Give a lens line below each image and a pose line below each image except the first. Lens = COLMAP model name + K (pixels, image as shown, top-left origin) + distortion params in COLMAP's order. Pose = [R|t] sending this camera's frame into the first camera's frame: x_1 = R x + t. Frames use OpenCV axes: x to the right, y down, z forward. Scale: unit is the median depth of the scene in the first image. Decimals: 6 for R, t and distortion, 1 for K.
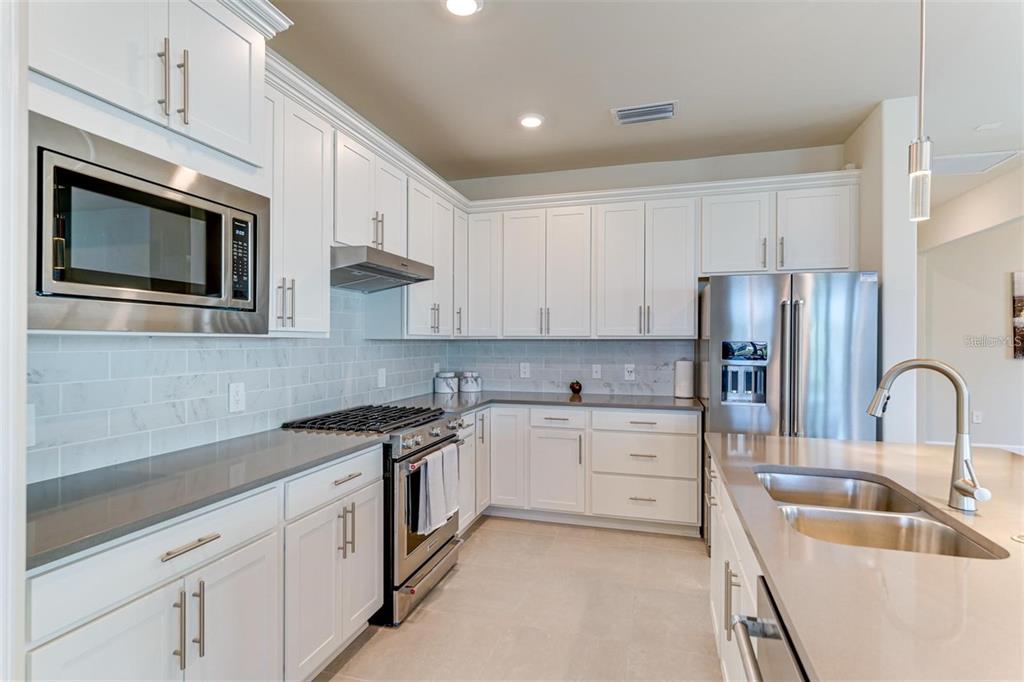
lens RADIAL K [[509.5, 0, 510.9], [0, 509.5, 342.0], [0, 0, 1]] dist [0.002140, 0.000335]
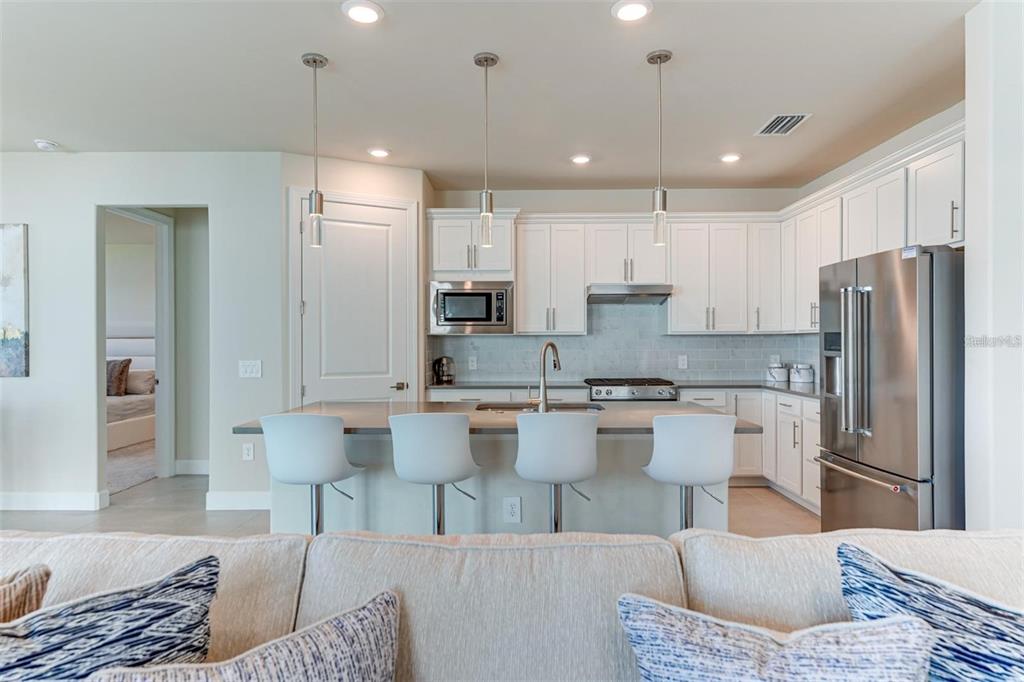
lens RADIAL K [[509.5, 0, 512.6], [0, 509.5, 340.9], [0, 0, 1]] dist [0.002140, 0.000335]
pose [[0.283224, 0.001483, -0.959053, 1.722141], [0.002766, 0.999993, 0.002363, 0.011191], [0.959050, -0.003322, 0.283218, 0.235580]]
